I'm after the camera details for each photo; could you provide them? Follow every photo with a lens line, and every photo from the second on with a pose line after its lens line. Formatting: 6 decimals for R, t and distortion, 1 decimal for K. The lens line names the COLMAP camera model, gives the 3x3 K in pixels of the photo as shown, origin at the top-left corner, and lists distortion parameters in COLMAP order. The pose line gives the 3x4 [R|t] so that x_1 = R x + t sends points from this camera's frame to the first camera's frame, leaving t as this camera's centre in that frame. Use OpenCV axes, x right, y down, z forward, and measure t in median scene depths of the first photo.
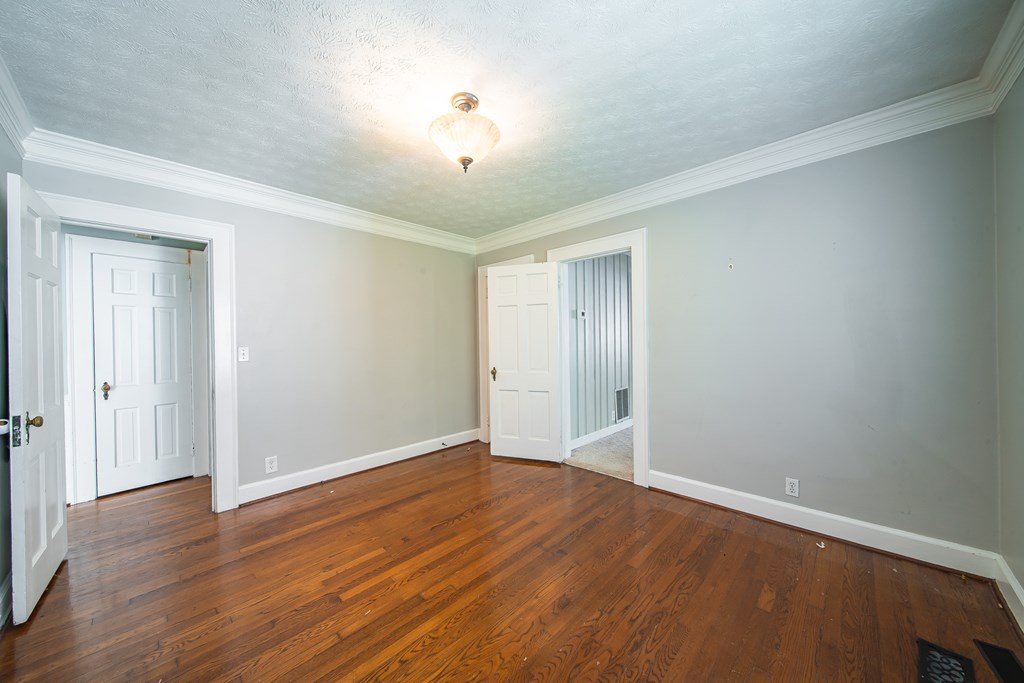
lens RADIAL K [[356.4, 0, 510.9], [0, 356.4, 342.3], [0, 0, 1]] dist [-0.000742, -0.000501]
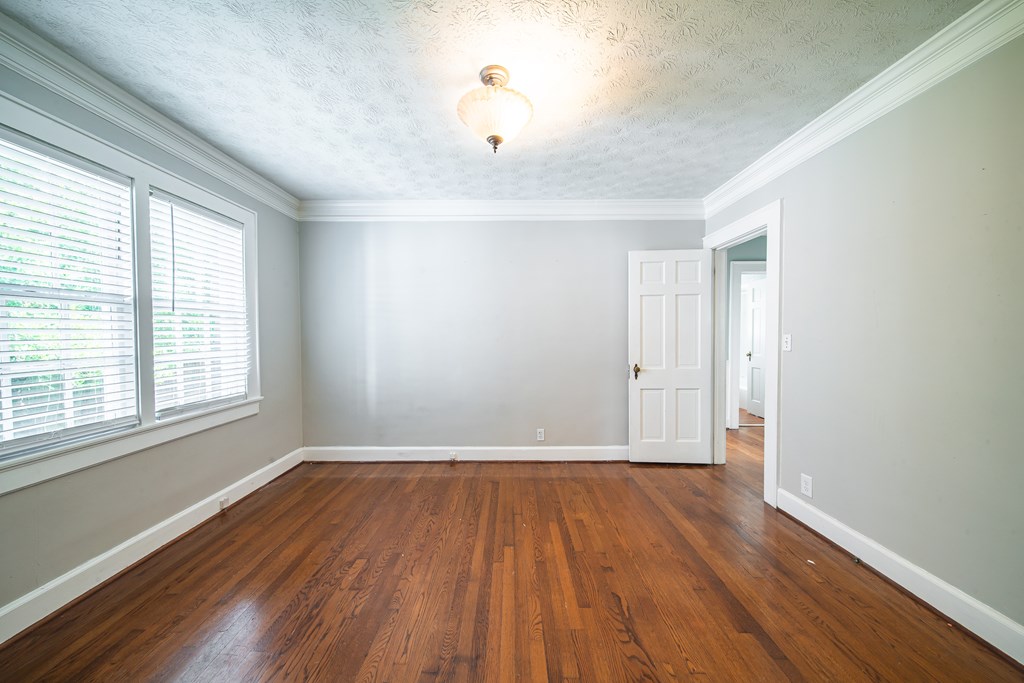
lens RADIAL K [[356.4, 0, 510.9], [0, 356.4, 342.3], [0, 0, 1]] dist [-0.000742, -0.000501]
pose [[-0.717550, 0.037100, -0.695518, 0.509194], [0.013405, 0.999131, 0.039466, -0.016828], [0.696378, 0.018995, -0.717424, 1.700365]]
